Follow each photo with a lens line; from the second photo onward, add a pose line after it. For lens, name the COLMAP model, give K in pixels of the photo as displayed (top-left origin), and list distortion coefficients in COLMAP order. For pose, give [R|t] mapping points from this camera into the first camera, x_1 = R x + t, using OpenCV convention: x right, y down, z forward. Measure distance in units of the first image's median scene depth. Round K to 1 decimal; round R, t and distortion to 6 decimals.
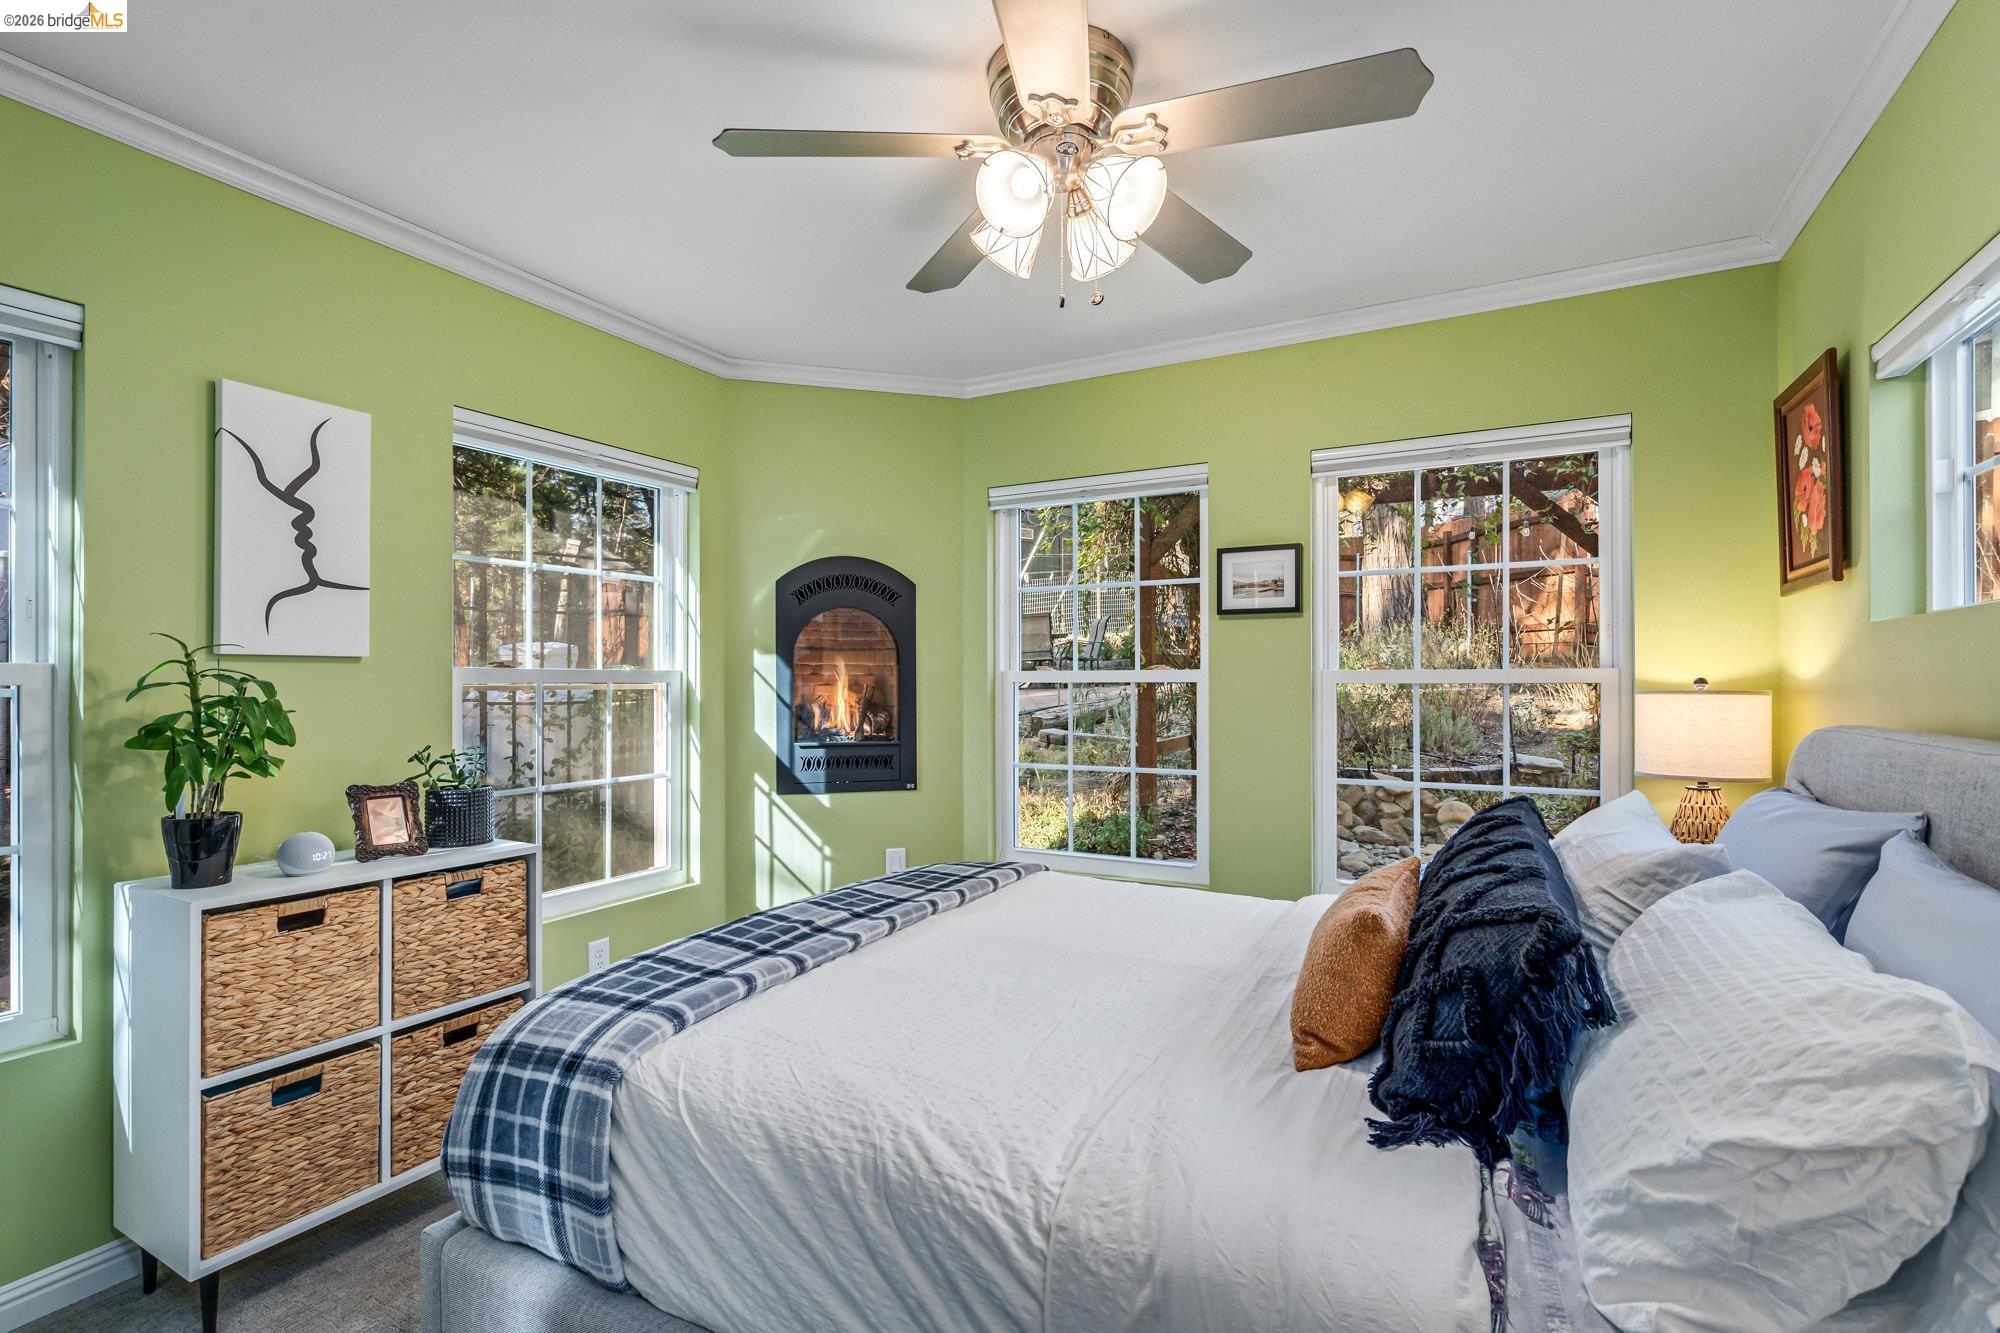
lens RADIAL K [[909.8, 0, 998.9], [0, 909.8, 680.8], [0, 0, 1]] dist [-0.003980, 0.000823]
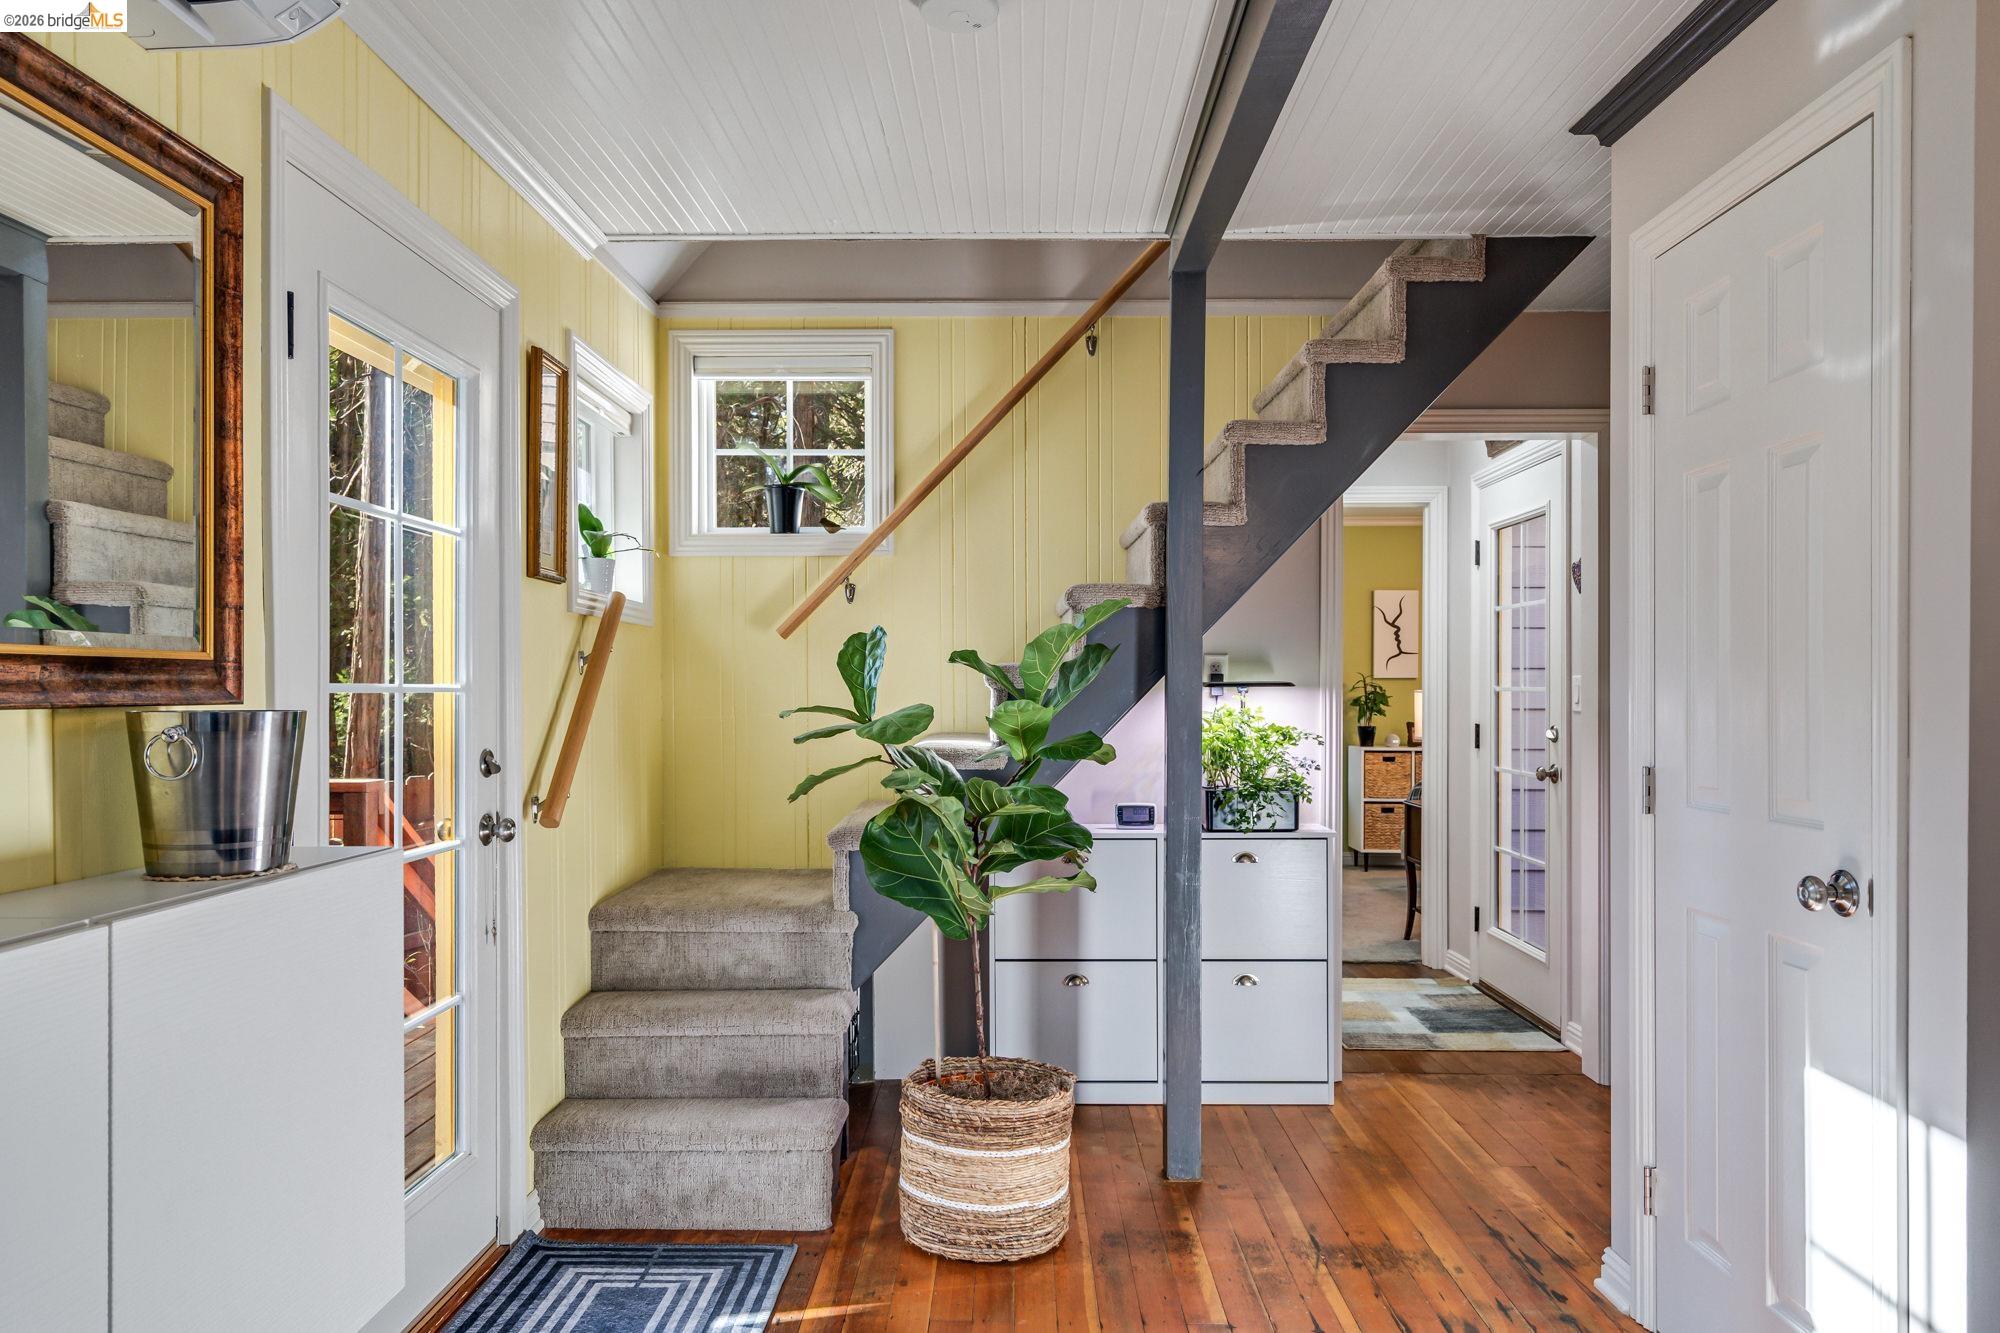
lens RADIAL K [[1267.6, 0, 1004.1], [0, 1267.6, 690.2], [0, 0, 1]] dist [0.002719, 0.000138]
pose [[0.472200, 0.002921, -0.881486, 2.597777], [-0.000930, 0.999996, 0.002816, 0.001739], [0.881491, -0.000510, 0.472201, -2.376671]]
